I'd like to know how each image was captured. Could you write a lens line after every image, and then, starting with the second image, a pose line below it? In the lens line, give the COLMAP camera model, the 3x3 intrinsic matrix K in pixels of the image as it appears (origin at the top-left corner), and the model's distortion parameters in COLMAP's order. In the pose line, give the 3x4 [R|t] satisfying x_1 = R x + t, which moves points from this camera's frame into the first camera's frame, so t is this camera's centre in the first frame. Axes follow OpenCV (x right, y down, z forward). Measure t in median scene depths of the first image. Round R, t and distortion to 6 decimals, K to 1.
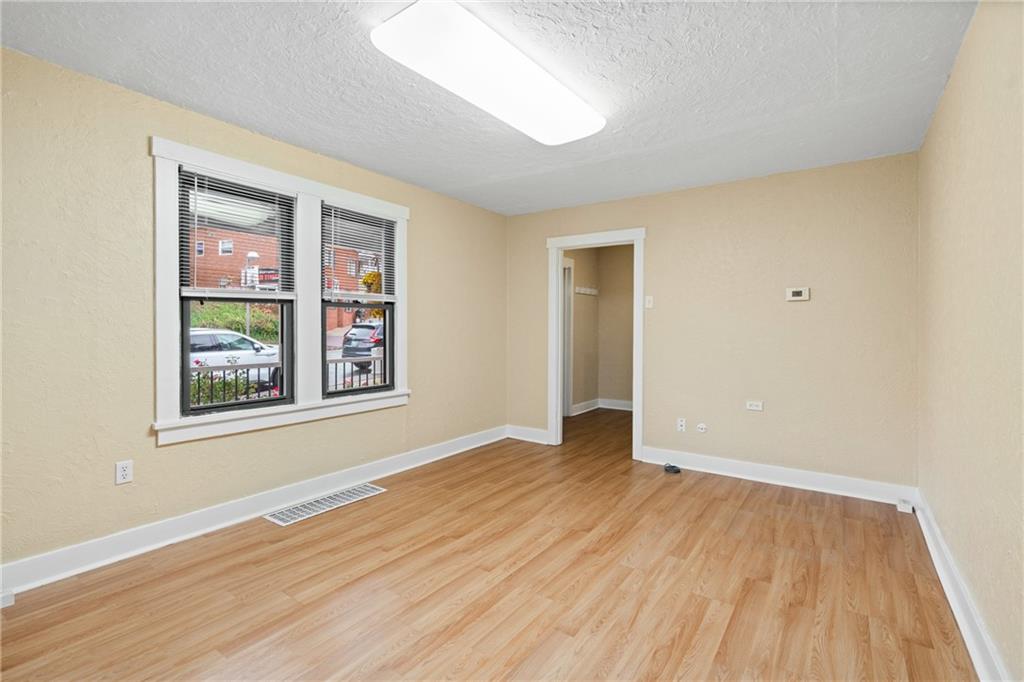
lens RADIAL K [[473.3, 0, 508.1], [0, 473.3, 335.8], [0, 0, 1]] dist [-0.001316, 0.001633]
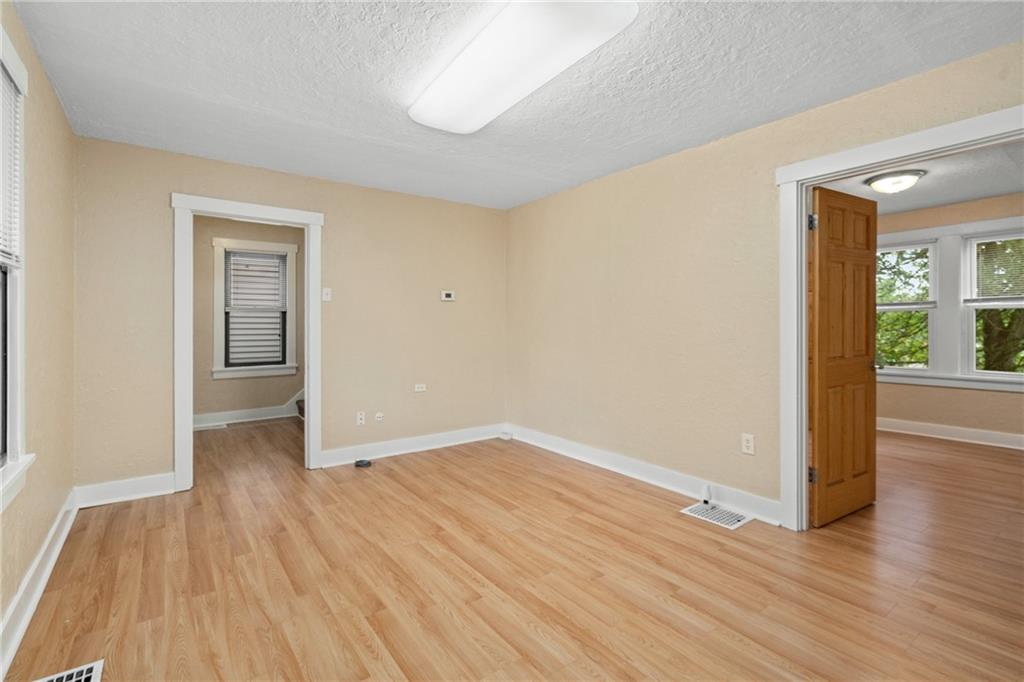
lens RADIAL K [[473.3, 0, 510.8], [0, 473.3, 334.3], [0, 0, 1]] dist [-0.001316, 0.001633]
pose [[0.308049, -0.025295, 0.951034, -0.690358], [0.020525, 0.999591, 0.019938, -0.007234], [-0.951149, 0.013378, 0.308442, 0.542743]]
